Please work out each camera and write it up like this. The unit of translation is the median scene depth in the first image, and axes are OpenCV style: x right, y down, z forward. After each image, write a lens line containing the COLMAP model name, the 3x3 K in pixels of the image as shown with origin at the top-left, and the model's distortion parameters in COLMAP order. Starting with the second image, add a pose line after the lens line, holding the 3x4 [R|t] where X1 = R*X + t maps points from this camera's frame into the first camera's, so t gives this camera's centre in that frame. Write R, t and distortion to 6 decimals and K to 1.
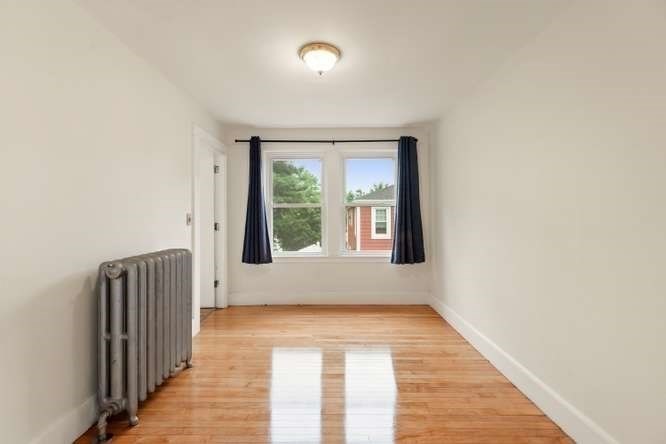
lens RADIAL K [[304.8, 0, 330.9], [0, 304.8, 217.6], [0, 0, 1]] dist [0.000071, 0.000061]
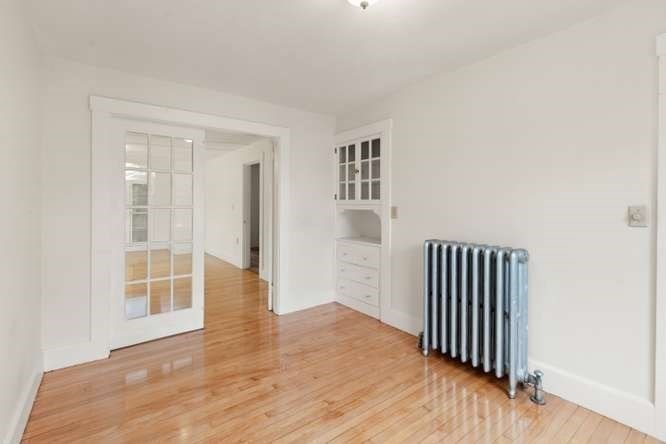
lens RADIAL K [[304.8, 0, 330.9], [0, 304.8, 217.6], [0, 0, 1]] dist [0.000071, 0.000061]
pose [[-0.798101, 0.024586, -0.602022, 0.460343], [-0.007364, 0.998694, 0.050549, -0.022354], [0.602479, 0.044777, -0.796878, 1.578055]]
